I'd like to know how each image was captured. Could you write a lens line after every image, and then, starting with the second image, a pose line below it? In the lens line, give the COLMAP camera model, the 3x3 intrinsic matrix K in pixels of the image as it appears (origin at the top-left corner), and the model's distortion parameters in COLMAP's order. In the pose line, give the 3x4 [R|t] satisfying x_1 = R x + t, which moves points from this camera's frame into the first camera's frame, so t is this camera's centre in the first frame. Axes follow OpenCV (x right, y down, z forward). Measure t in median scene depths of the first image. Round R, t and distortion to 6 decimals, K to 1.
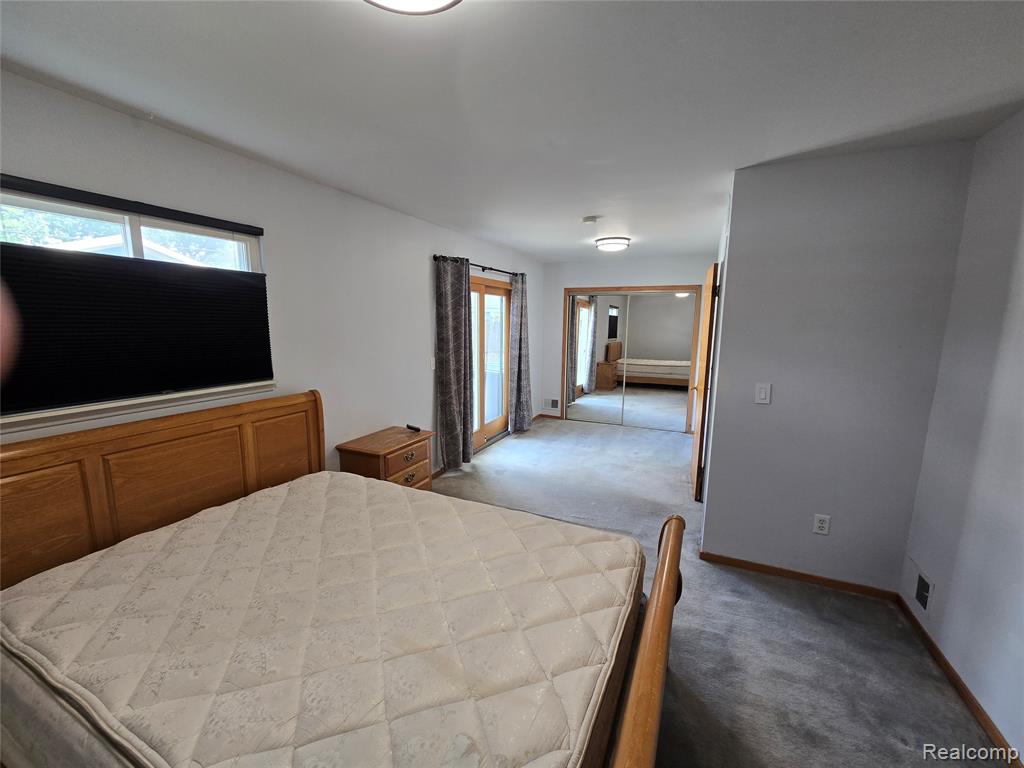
lens RADIAL K [[419.5, 0, 508.9], [0, 419.5, 385.2], [0, 0, 1]] dist [-0.005978, 0.001193]
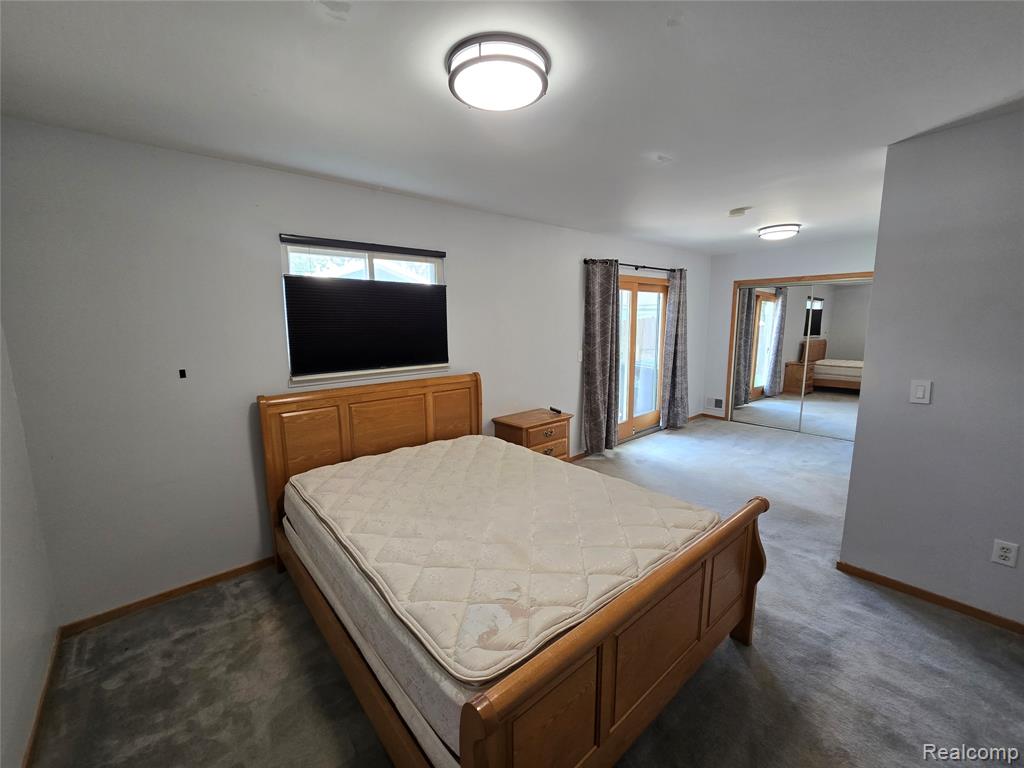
lens RADIAL K [[419.5, 0, 512.3], [0, 419.5, 384.2], [0, 0, 1]] dist [-0.005978, 0.001193]
pose [[0.914192, 0.044220, -0.402862, 0.170486], [-0.044019, 0.998983, 0.009762, 0.032113], [0.402884, 0.008809, 0.915209, -0.152445]]
